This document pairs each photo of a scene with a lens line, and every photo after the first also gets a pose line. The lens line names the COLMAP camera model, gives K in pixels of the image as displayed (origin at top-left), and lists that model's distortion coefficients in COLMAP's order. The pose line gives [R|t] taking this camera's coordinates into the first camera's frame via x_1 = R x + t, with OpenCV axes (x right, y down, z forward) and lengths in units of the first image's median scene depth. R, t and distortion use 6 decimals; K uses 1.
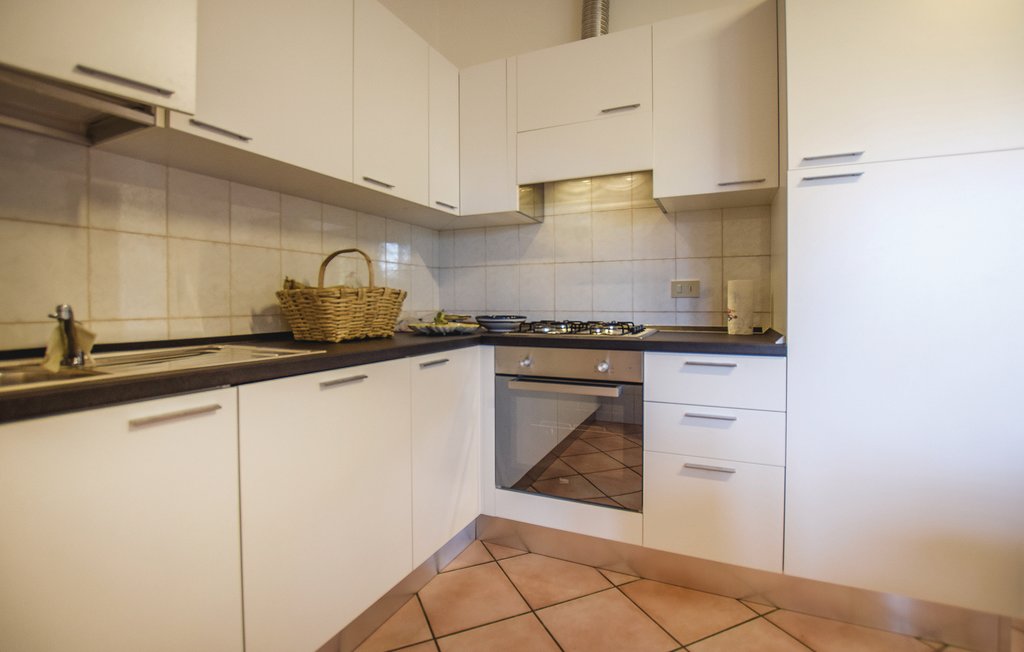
lens RADIAL K [[469.3, 0, 505.6], [0, 469.3, 314.7], [0, 0, 1]] dist [-0.000671, 0.000058]
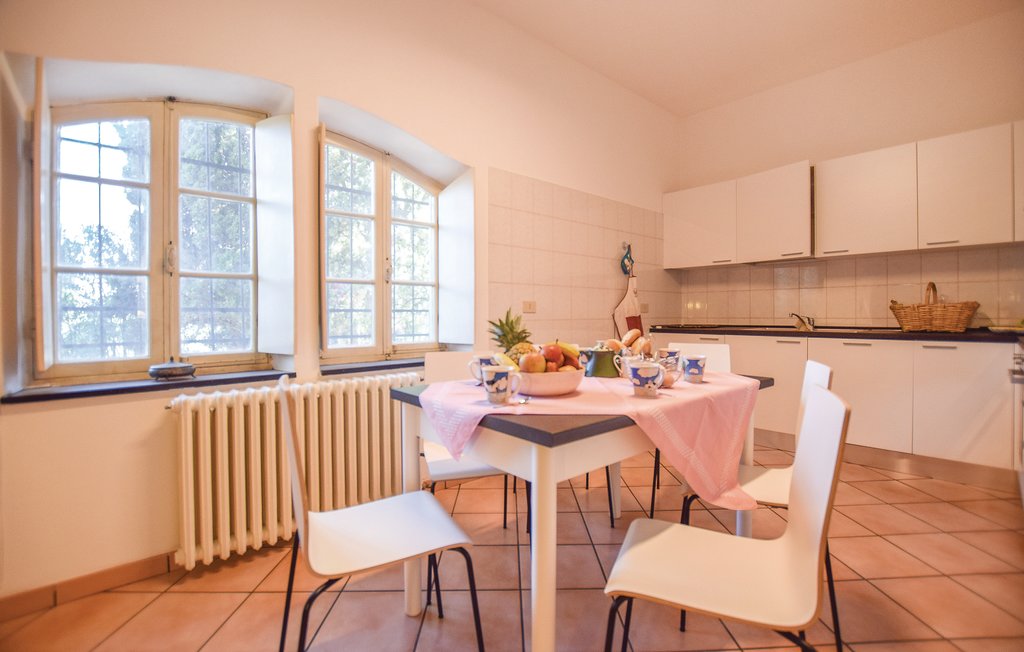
lens RADIAL K [[469.3, 0, 505.6], [0, 469.3, 314.7], [0, 0, 1]] dist [-0.000671, 0.000058]
pose [[-0.381341, 0.004822, -0.924422, 2.361158], [-0.018621, 0.999743, 0.012896, -0.007780], [0.924247, 0.022131, -0.381153, 0.205206]]
